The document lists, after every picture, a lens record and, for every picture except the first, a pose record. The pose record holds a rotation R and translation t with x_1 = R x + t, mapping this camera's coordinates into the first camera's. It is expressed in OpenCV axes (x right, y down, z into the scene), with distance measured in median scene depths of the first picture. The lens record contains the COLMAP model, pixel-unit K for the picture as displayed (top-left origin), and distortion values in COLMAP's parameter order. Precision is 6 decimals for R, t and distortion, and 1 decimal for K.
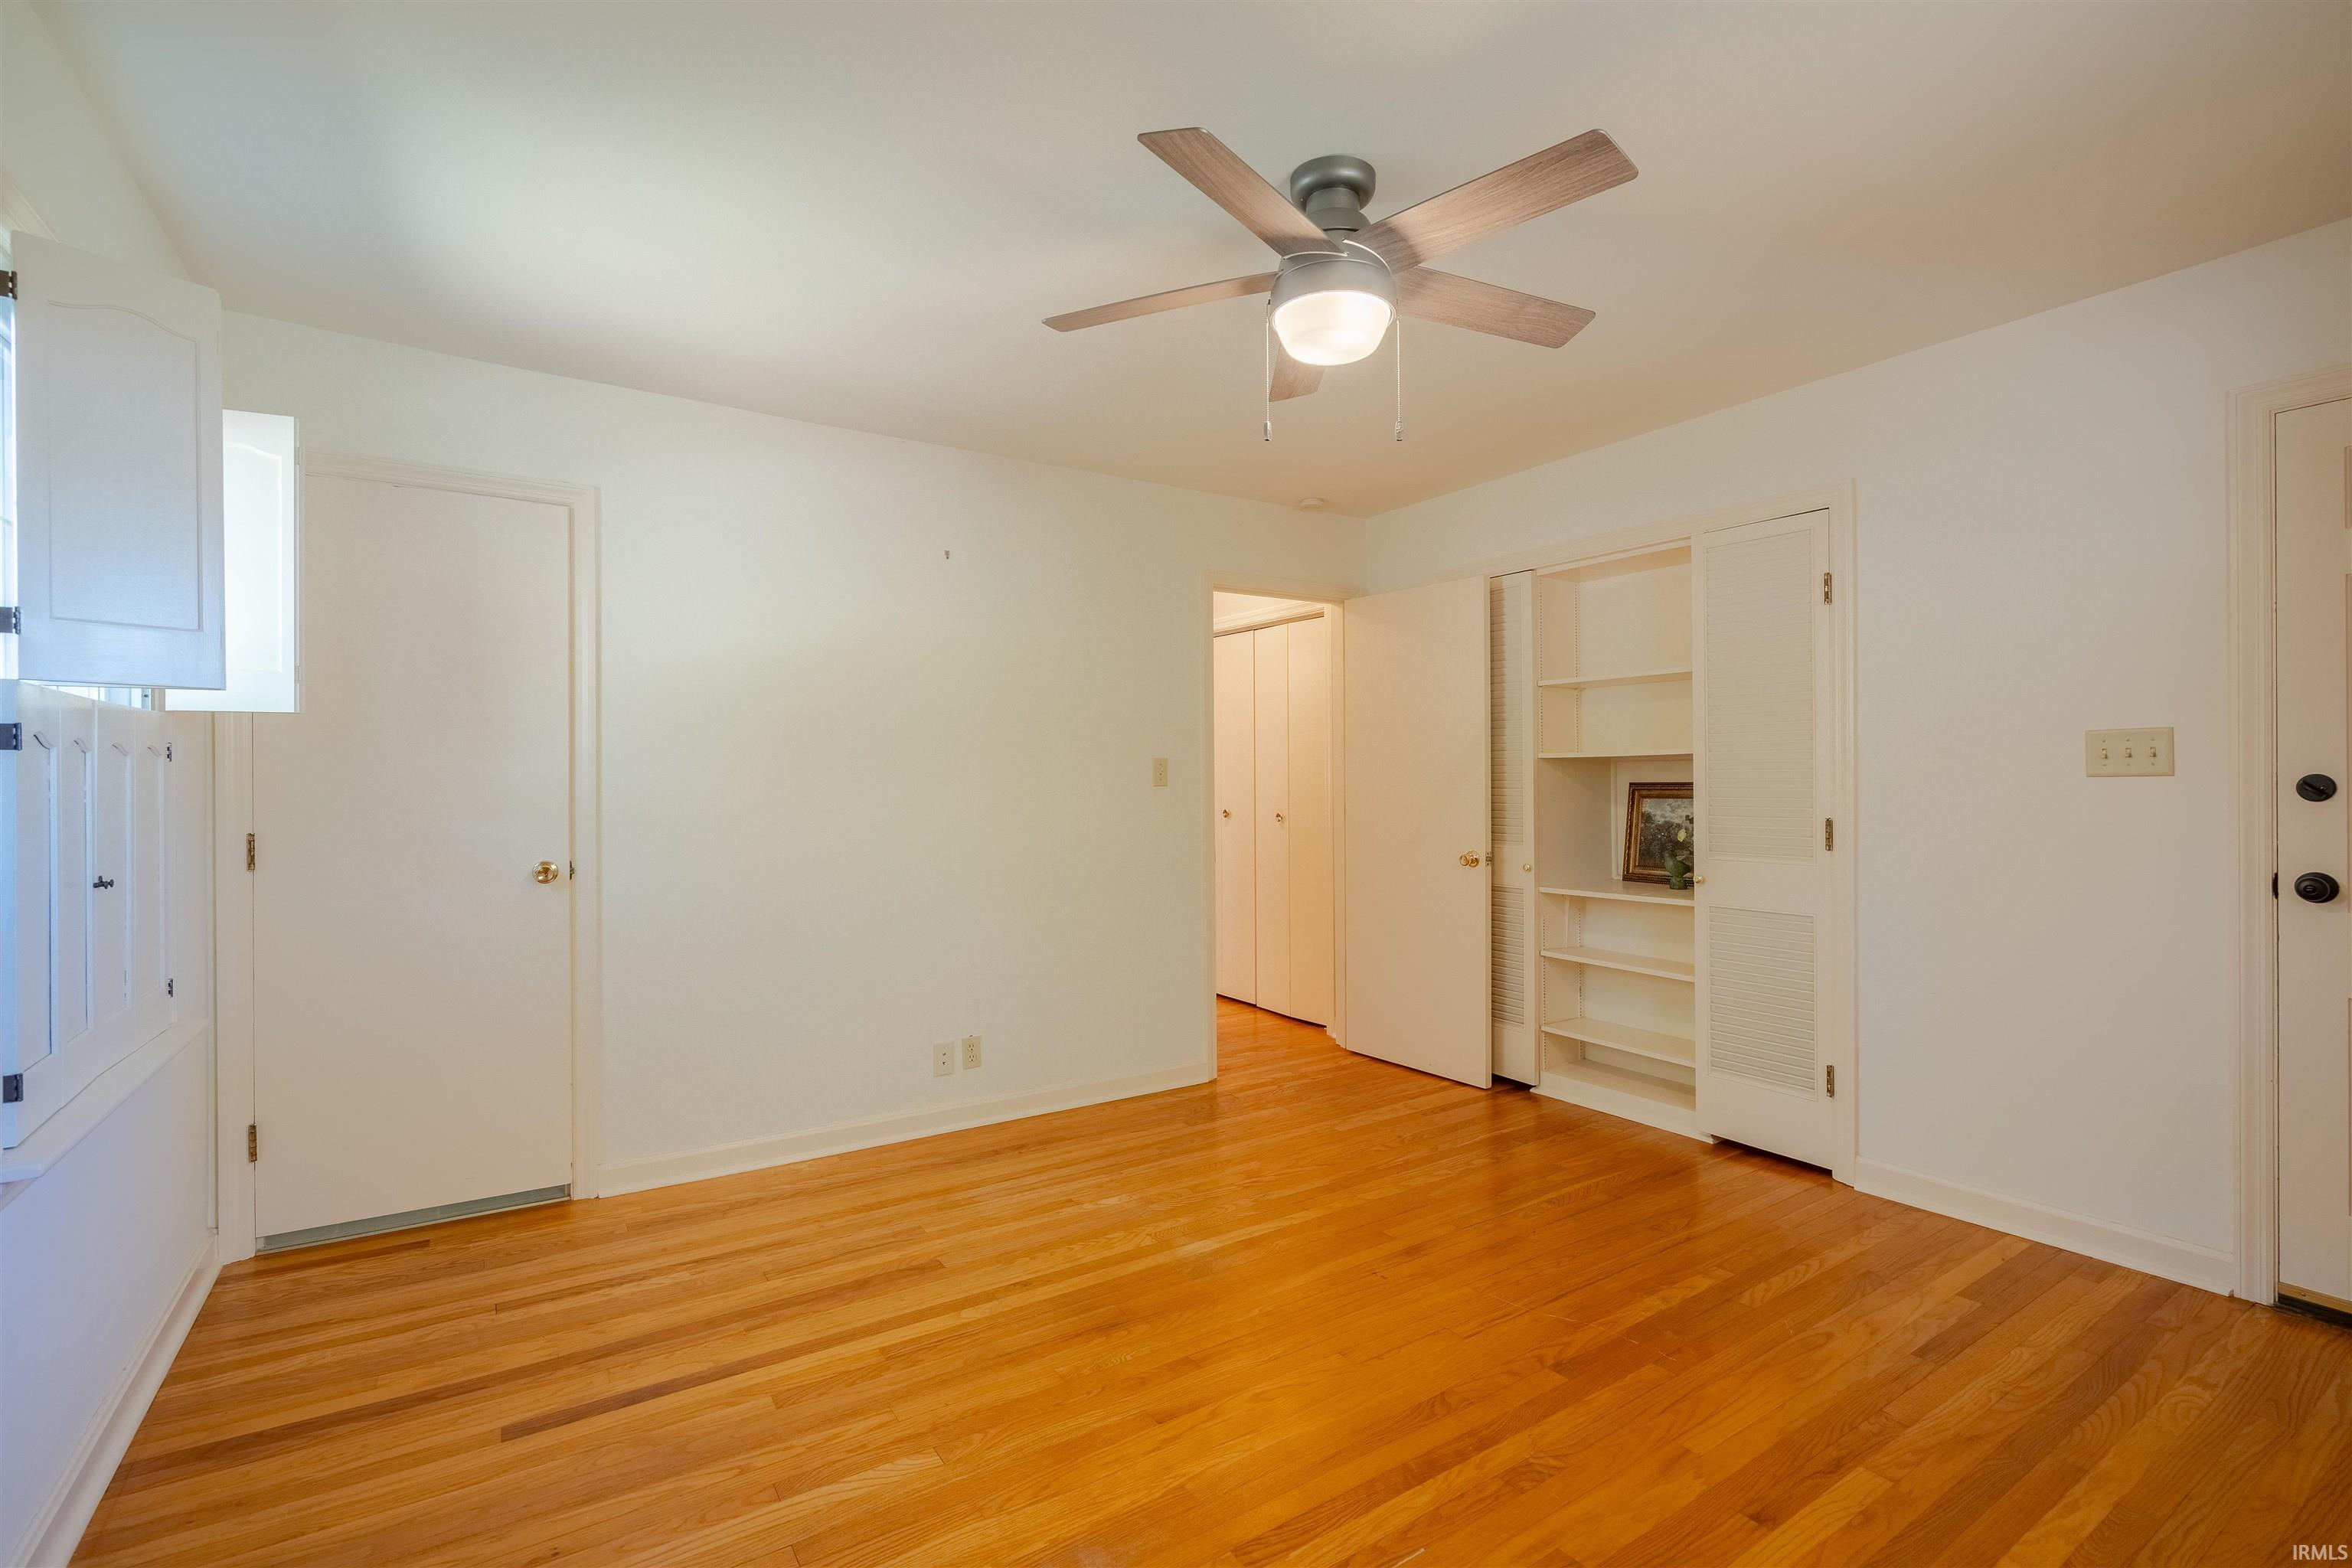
lens RADIAL K [[1056.3, 0, 1173.8], [0, 1056.3, 777.8], [0, 0, 1]] dist [-0.003125, 0.000658]
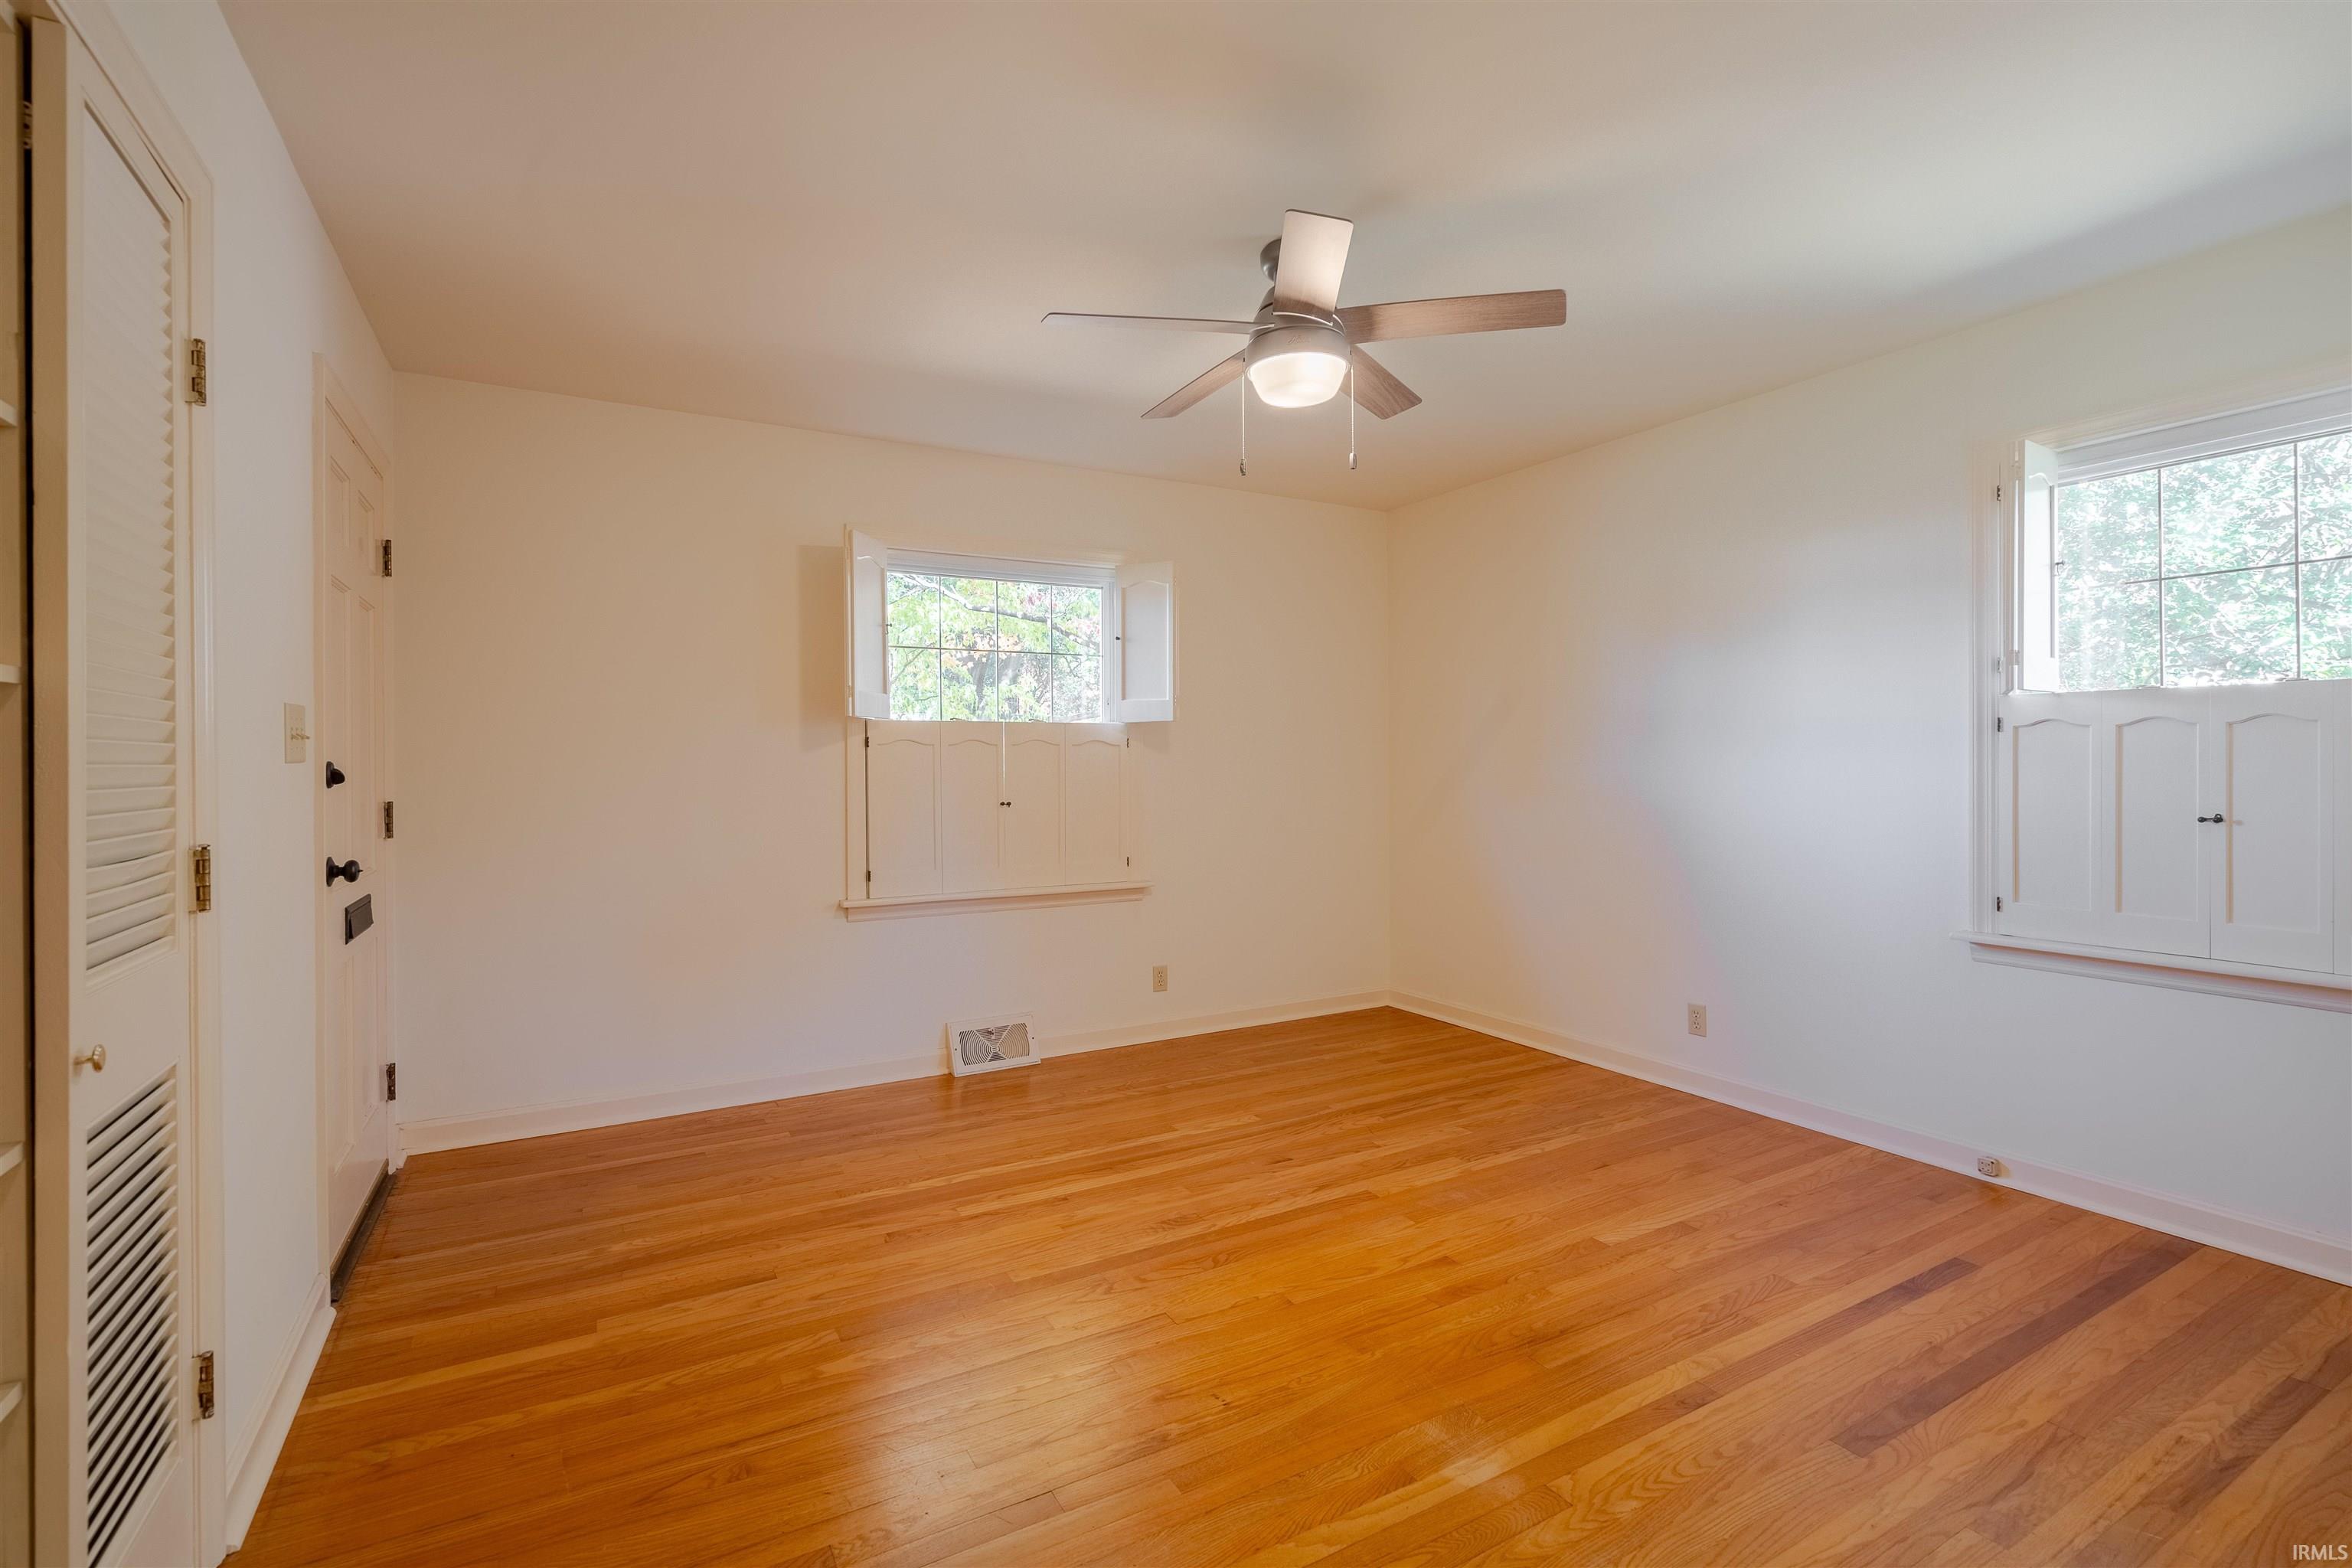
lens RADIAL K [[1056.3, 0, 1173.8], [0, 1056.3, 777.8], [0, 0, 1]] dist [-0.003125, 0.000658]
pose [[-0.997903, 0.010052, 0.063943, 0.202093], [0.011157, 0.999794, 0.016951, 0.005940], [-0.063759, 0.017628, -0.997810, 2.027779]]
